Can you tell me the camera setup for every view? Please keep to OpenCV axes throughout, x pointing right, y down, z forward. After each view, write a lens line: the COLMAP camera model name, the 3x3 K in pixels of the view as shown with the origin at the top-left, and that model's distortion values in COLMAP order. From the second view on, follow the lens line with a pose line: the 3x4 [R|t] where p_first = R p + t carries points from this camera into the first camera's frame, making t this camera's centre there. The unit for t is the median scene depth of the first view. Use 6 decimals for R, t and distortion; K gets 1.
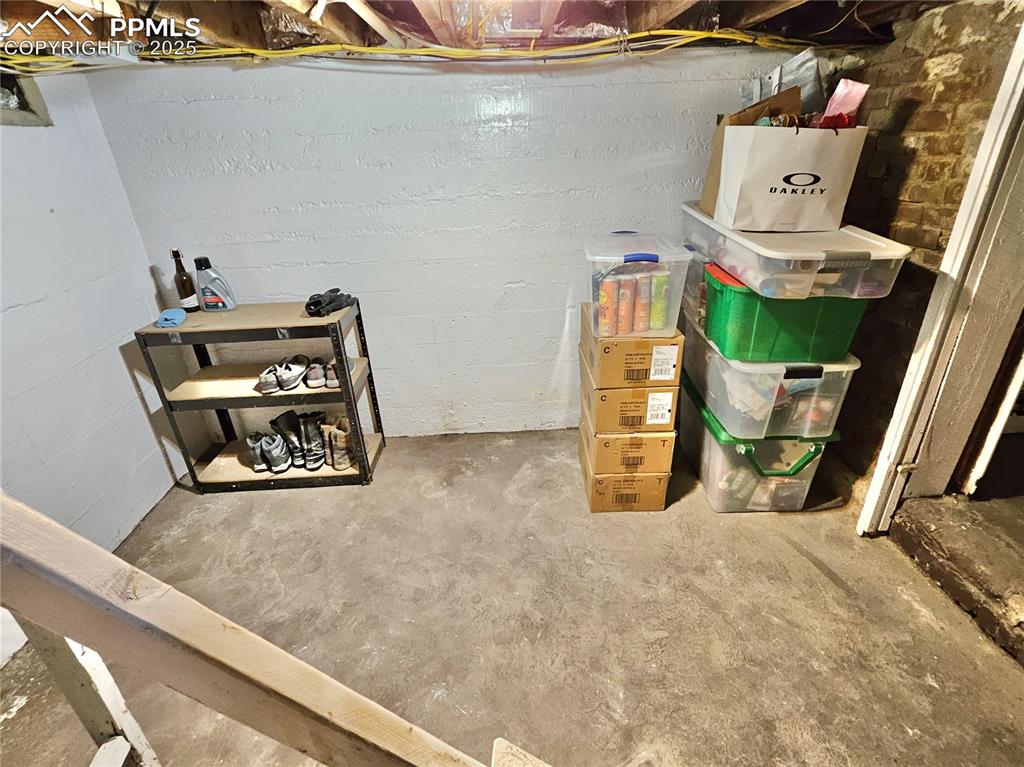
lens RADIAL K [[489.3, 0, 514.8], [0, 489.3, 381.4], [0, 0, 1]] dist [-0.001027, -0.001715]
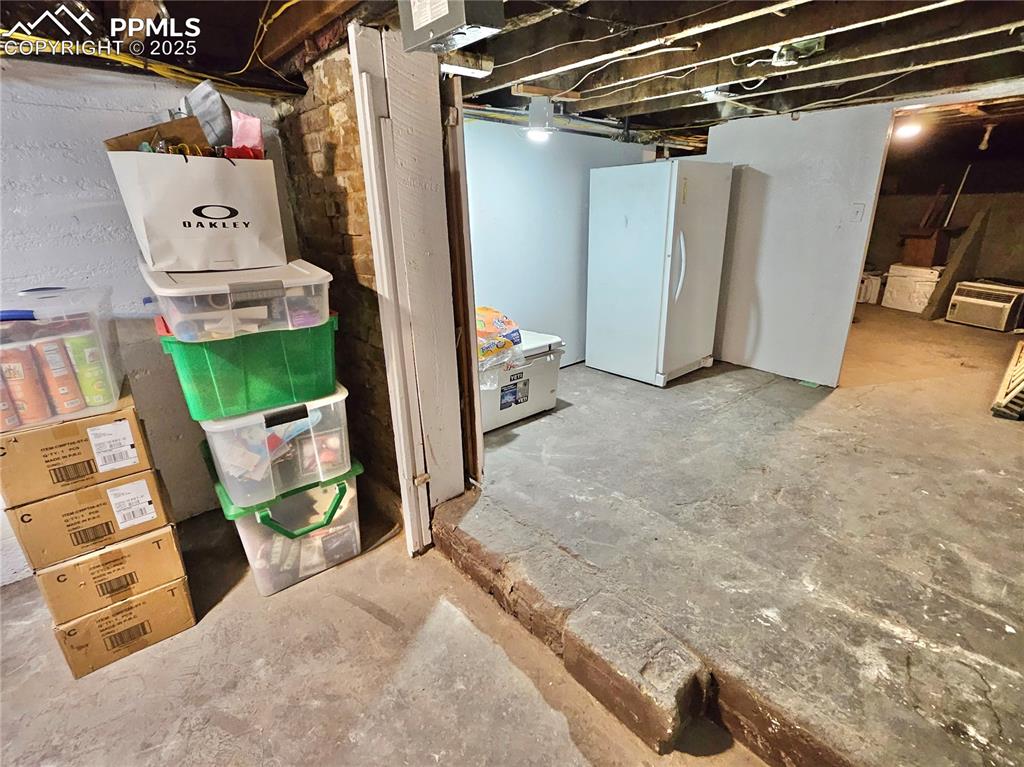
lens RADIAL K [[489.3, 0, 519.4], [0, 489.3, 381.5], [0, 0, 1]] dist [-0.001027, -0.001715]
pose [[0.771745, -0.199464, 0.603841, 0.355041], [0.268629, 0.962913, -0.025250, 0.054810], [-0.576410, 0.181696, 0.796705, 0.008761]]
